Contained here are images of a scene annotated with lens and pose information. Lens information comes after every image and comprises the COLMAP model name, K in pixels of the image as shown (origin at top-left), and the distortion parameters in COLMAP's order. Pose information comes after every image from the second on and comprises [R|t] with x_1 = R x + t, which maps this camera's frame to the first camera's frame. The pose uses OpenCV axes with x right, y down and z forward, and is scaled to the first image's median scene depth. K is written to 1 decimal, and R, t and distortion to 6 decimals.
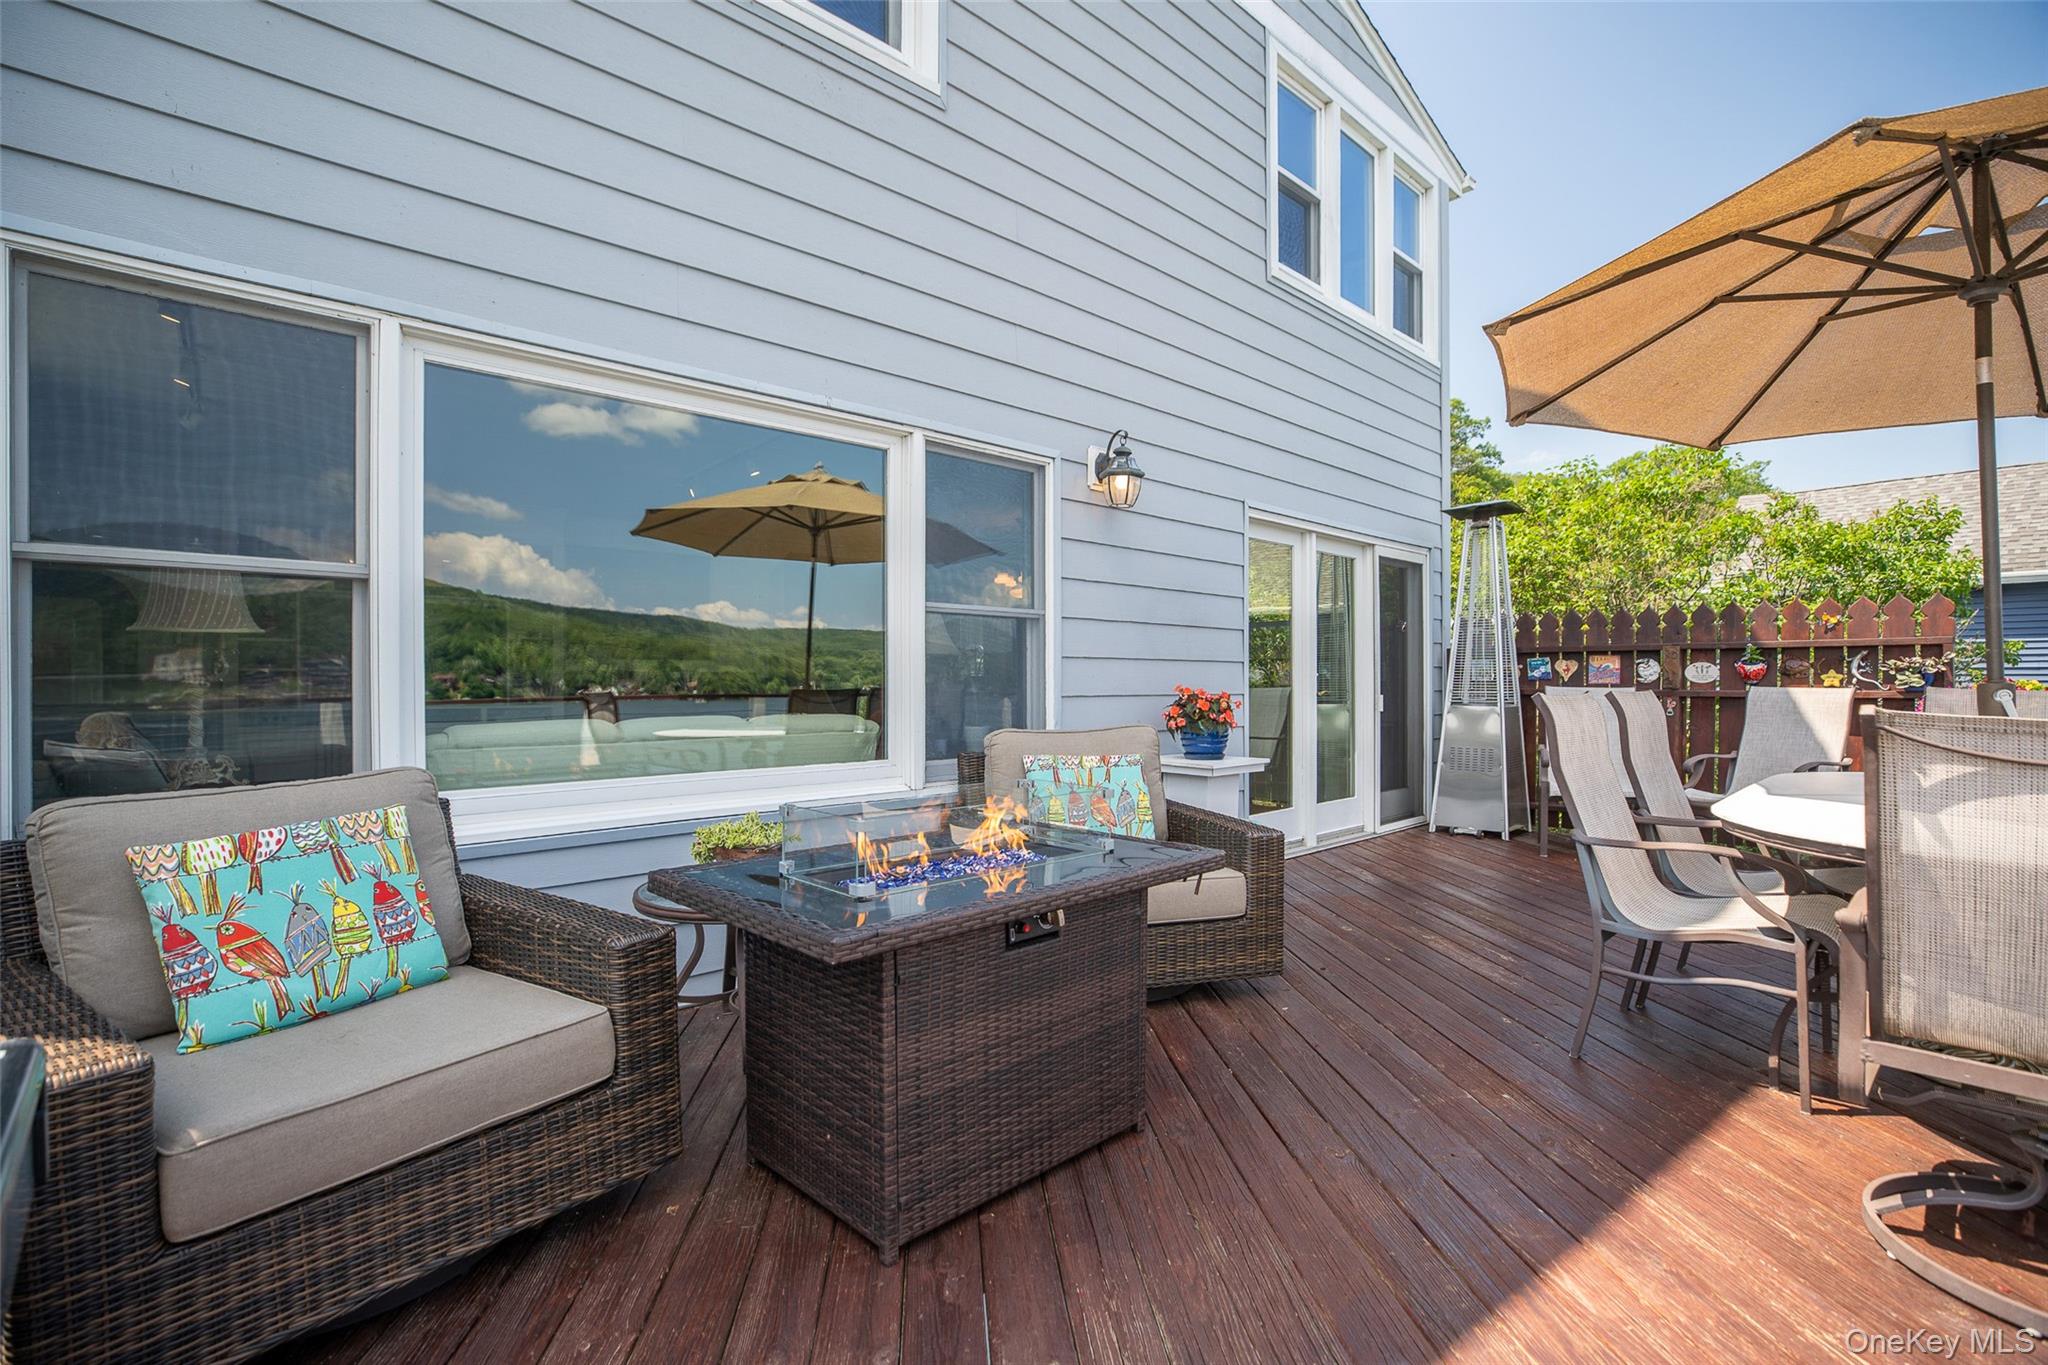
lens RADIAL K [[939.5, 0, 1035.8], [0, 939.5, 677.2], [0, 0, 1]] dist [-0.032059, 0.007196]
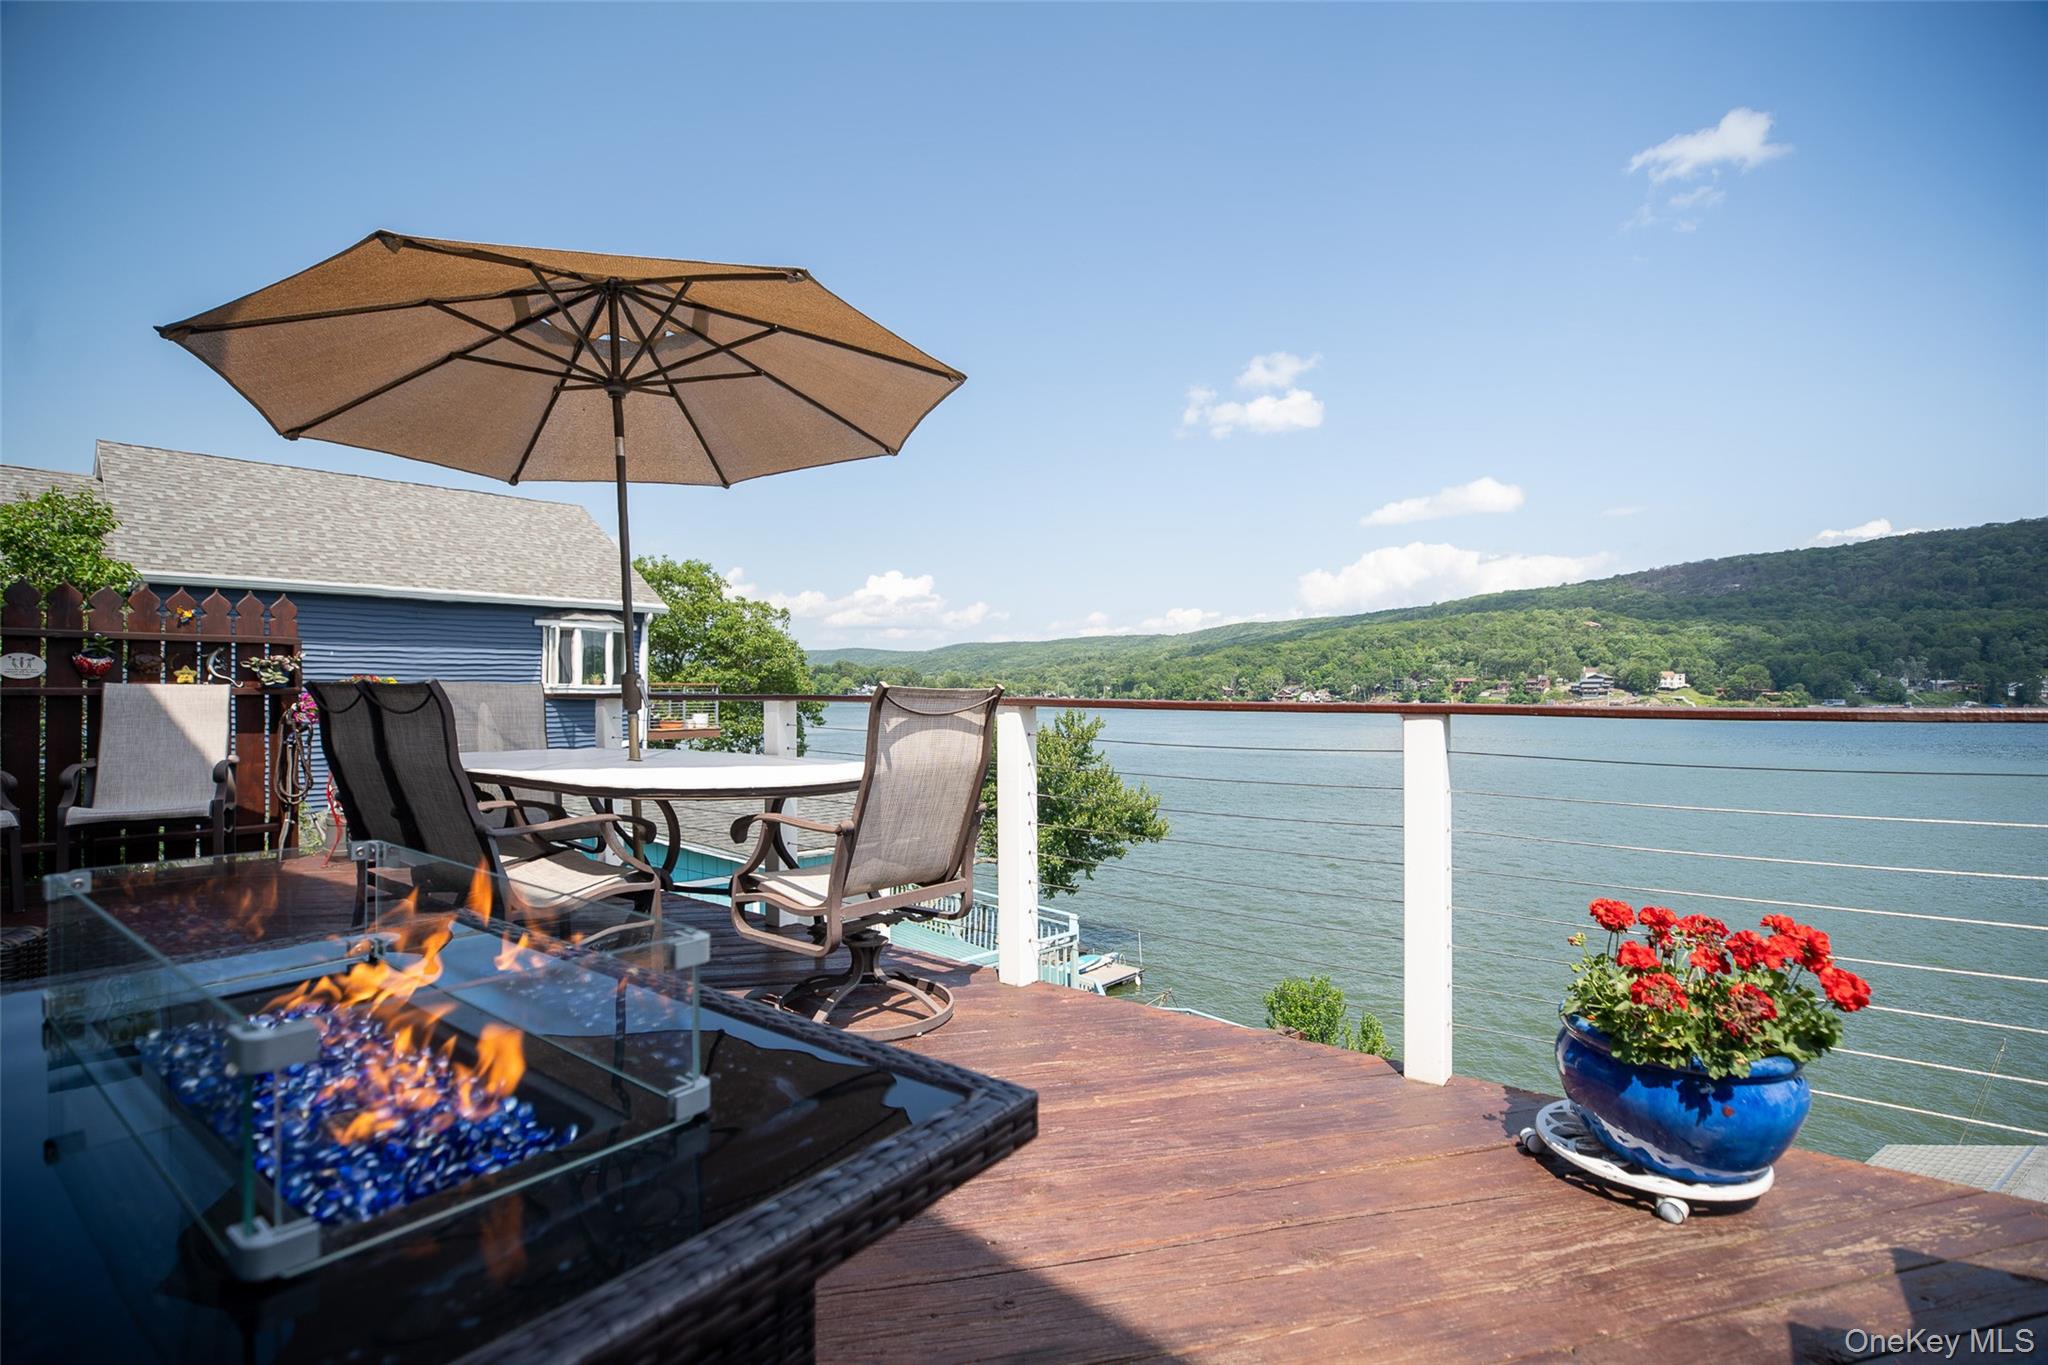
lens RADIAL K [[939.5, 0, 1016.9], [0, 939.5, 708.2], [0, 0, 1]] dist [-0.032059, 0.007196]
pose [[-0.139217, -0.023843, 0.989975, -0.206642], [-0.005349, 0.999714, 0.023326, 0.009332], [-0.990247, -0.002048, -0.139305, 0.268595]]
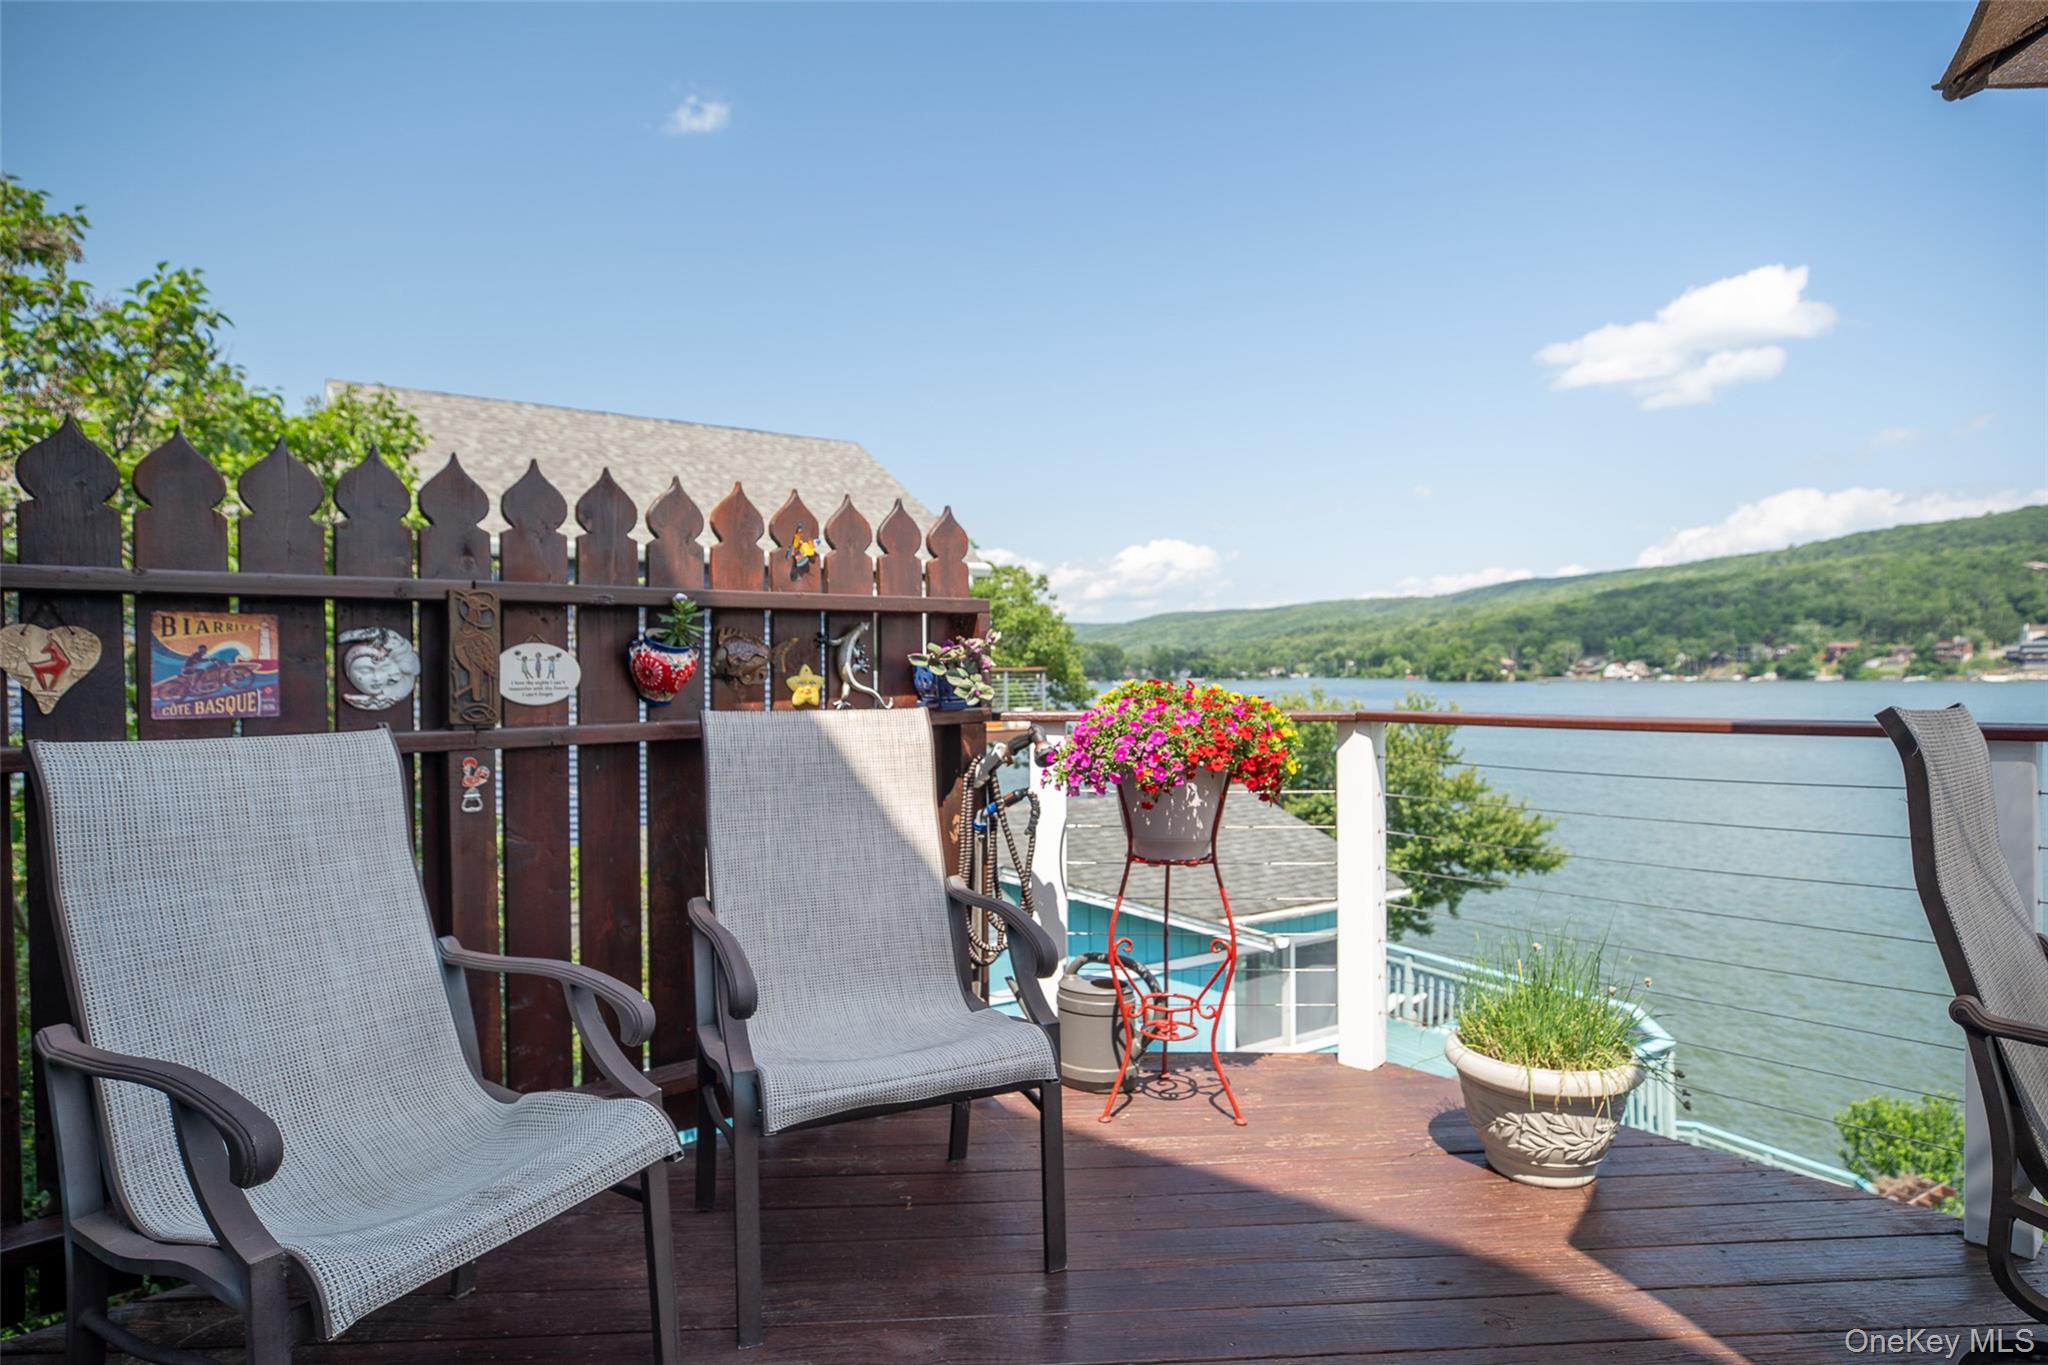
lens RADIAL K [[1082.3, 0, 988.4], [0, 1082.3, 716.0], [0, 0, 1]] dist [-0.009550, -0.000514]
pose [[0.059085, -0.048401, 0.997079, 0.360060], [0.009370, 0.998807, 0.047930, -0.007378], [-0.998209, 0.006511, 0.059468, 0.871826]]
